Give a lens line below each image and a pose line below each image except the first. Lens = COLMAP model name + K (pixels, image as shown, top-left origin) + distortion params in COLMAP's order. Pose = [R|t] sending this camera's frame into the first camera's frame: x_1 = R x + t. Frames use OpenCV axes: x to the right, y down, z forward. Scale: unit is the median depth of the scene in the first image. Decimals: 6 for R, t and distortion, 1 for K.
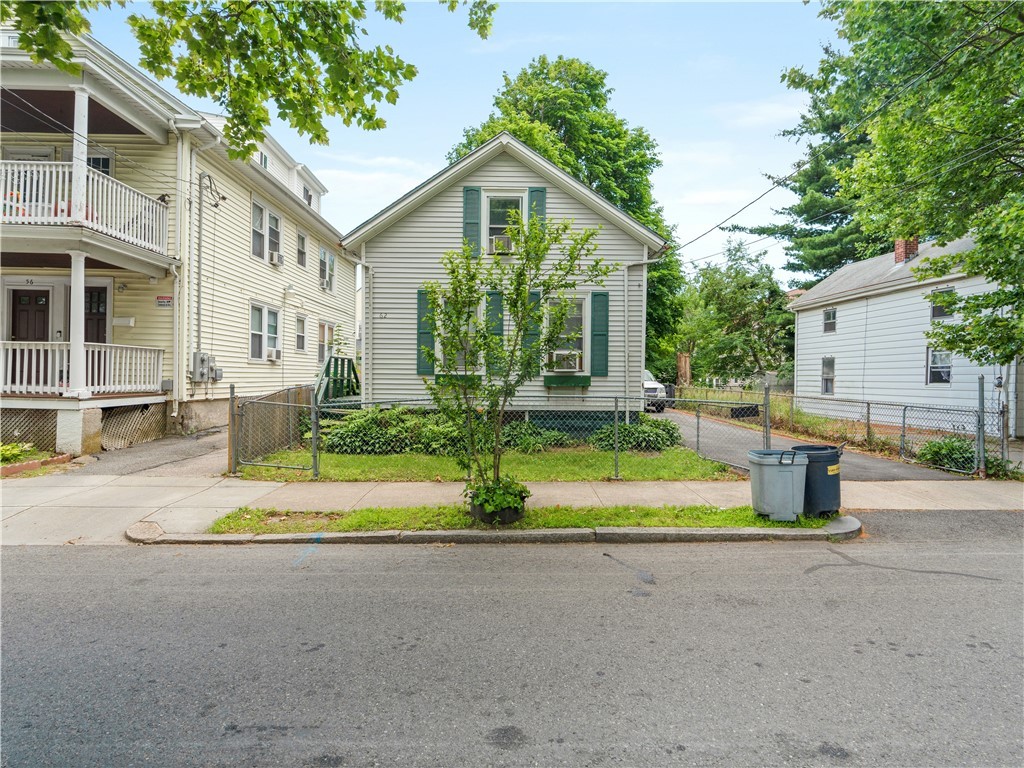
lens RADIAL K [[526.7, 0, 509.6], [0, 526.7, 372.6], [0, 0, 1]] dist [-0.004261, 0.000278]
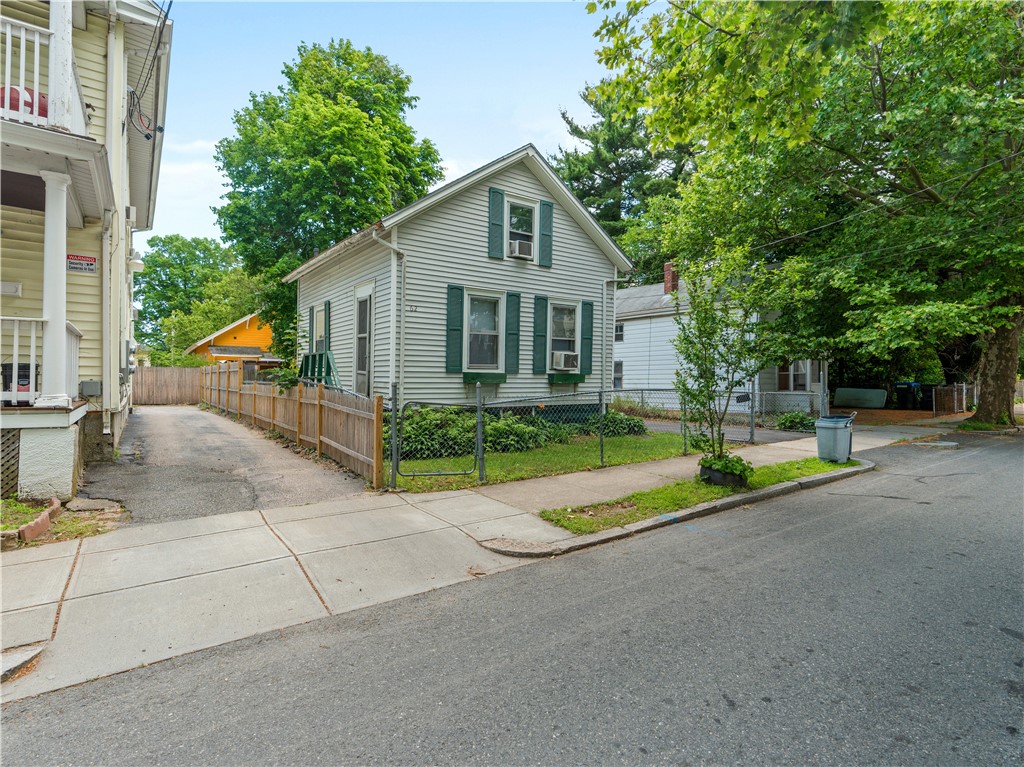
lens RADIAL K [[526.7, 0, 509.6], [0, 526.7, 372.1], [0, 0, 1]] dist [-0.004261, 0.000278]
pose [[0.816860, 0.001131, 0.576835, -0.635007], [0.001994, 0.999987, -0.004784, 0.007539], [-0.576833, 0.005058, 0.816847, 0.151708]]
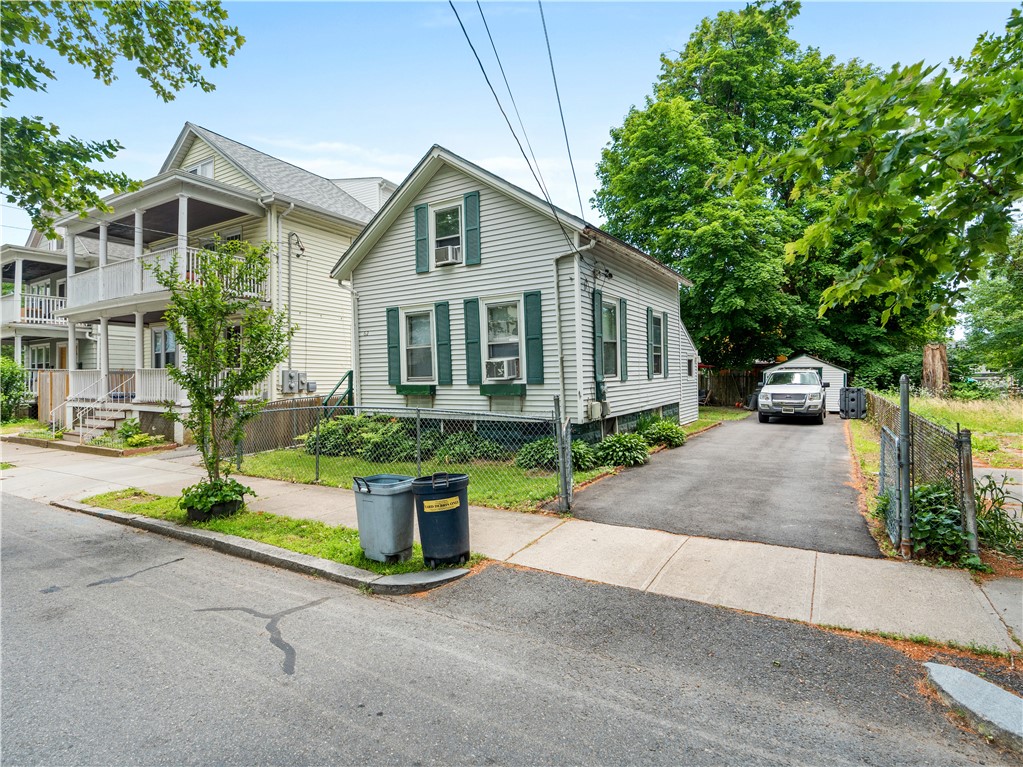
lens RADIAL K [[519.5, 0, 512.4], [0, 519.5, 376.0], [0, 0, 1]] dist [-0.010690, 0.000180]
pose [[0.850595, -0.024389, -0.525255, 0.610482], [0.022881, 0.999694, -0.009365, 0.000245], [0.525323, -0.004052, 0.850893, 0.217232]]
